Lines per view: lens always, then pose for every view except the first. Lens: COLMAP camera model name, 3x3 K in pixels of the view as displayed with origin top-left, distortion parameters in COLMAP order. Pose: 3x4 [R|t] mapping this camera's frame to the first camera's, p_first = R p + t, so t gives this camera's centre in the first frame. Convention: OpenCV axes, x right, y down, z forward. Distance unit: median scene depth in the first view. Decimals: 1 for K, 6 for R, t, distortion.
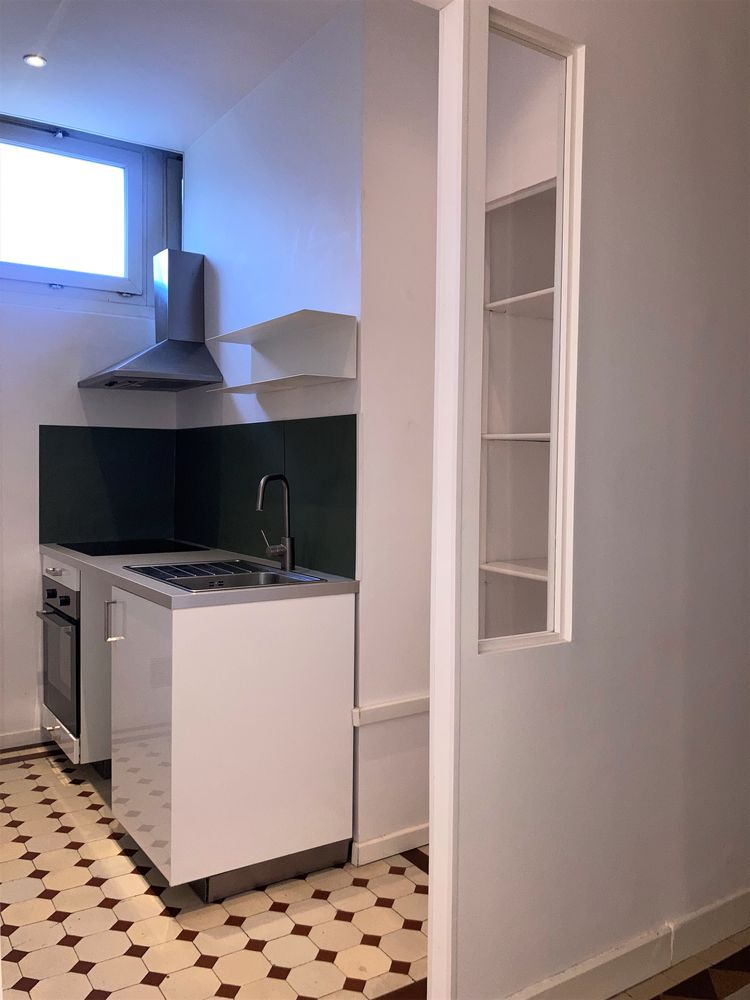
lens RADIAL K [[814.5, 0, 377.8], [0, 814.5, 505.3], [0, 0, 1]] dist [-0.003149, 0.012185]
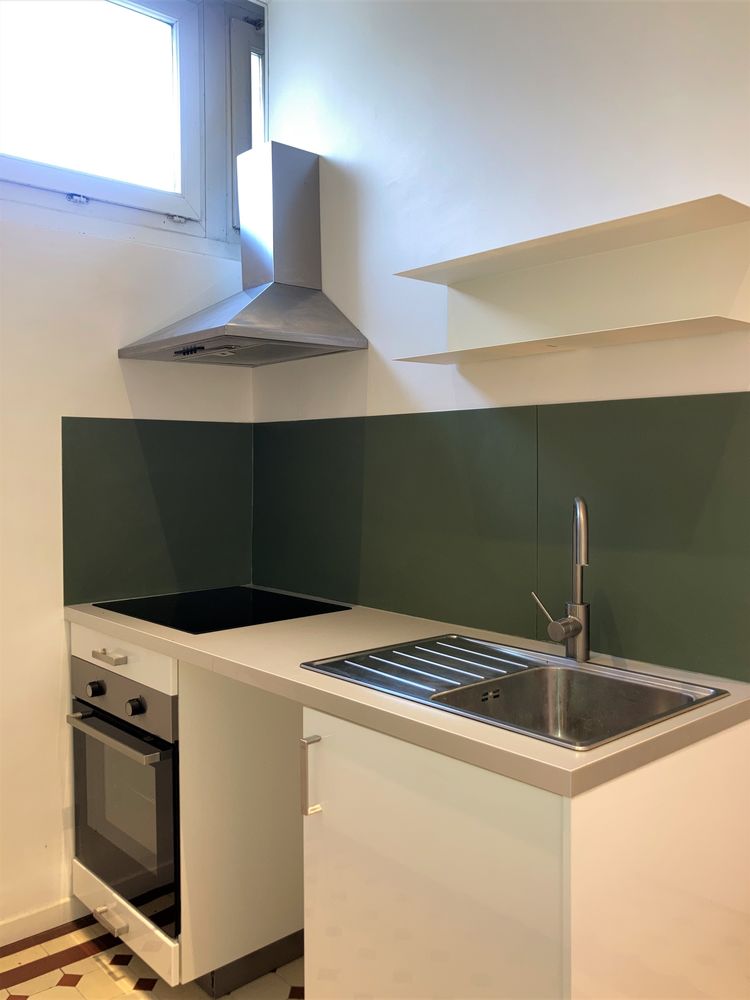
lens RADIAL K [[838.8, 0, 375.0], [0, 838.8, 500.0], [0, 0, 1]] dist [0.015307, -0.006708]
pose [[0.990709, -0.019290, 0.134626, -0.266175], [0.019214, 0.999814, 0.001866, -0.031305], [-0.134637, 0.000738, 0.990895, 0.326844]]
